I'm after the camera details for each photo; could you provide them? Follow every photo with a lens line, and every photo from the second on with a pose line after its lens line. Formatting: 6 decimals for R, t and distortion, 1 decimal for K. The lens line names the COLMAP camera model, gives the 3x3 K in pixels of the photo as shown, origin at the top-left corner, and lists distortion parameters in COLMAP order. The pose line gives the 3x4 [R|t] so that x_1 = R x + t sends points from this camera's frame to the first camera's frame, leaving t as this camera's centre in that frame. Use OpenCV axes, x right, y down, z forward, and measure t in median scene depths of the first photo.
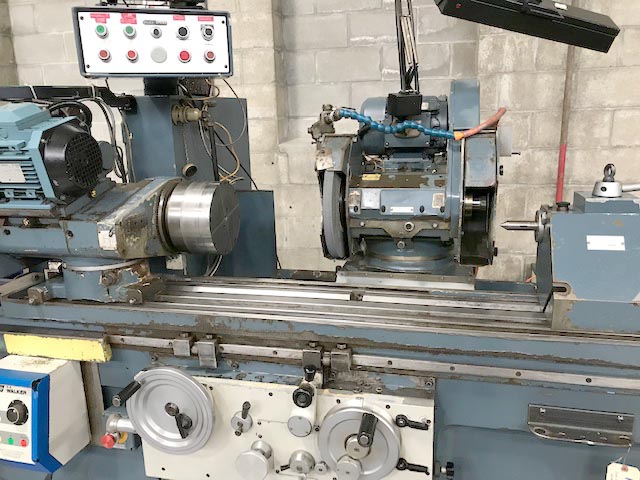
lens RADIAL K [[522.2, 0, 320.9], [0, 522.2, 241.2], [0, 0, 1]] dist [0.006306, 0.007529]
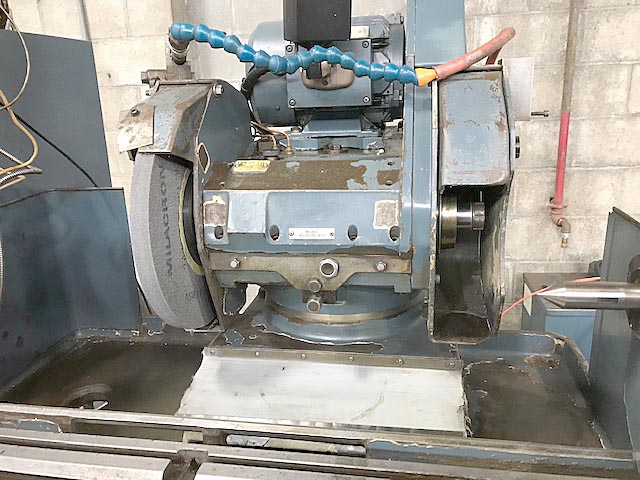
lens RADIAL K [[522.5, 0, 329.9], [0, 522.5, 239.9], [0, 0, 1]] dist [0.031629, -0.004591]
pose [[0.996833, -0.027739, 0.074531, 0.140115], [0.025535, 0.999213, 0.030364, -0.071329], [-0.075314, -0.028365, 0.996756, 0.538490]]
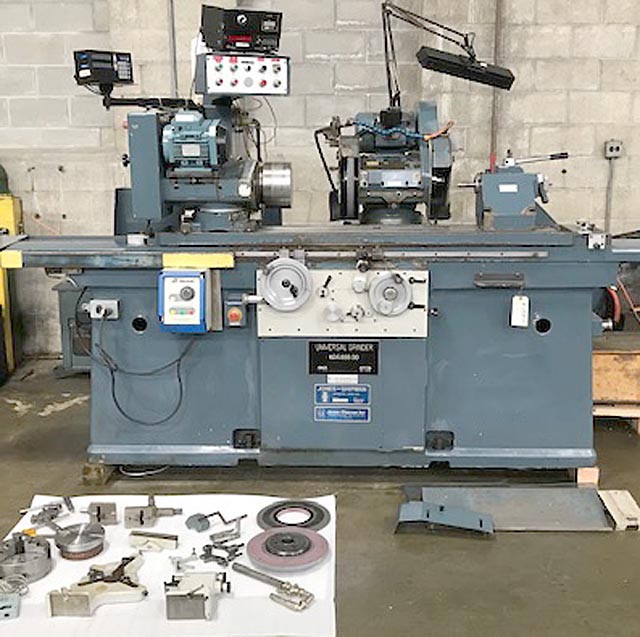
lens RADIAL K [[831.0, 0, 308.0], [0, 831.0, 317.8], [0, 0, 1]] dist [0.011697, 0.003826]
pose [[0.980466, -0.022862, 0.195356, -0.617927], [0.026735, 0.999494, -0.017211, 0.392843], [-0.194864, 0.022097, 0.980581, -1.443266]]
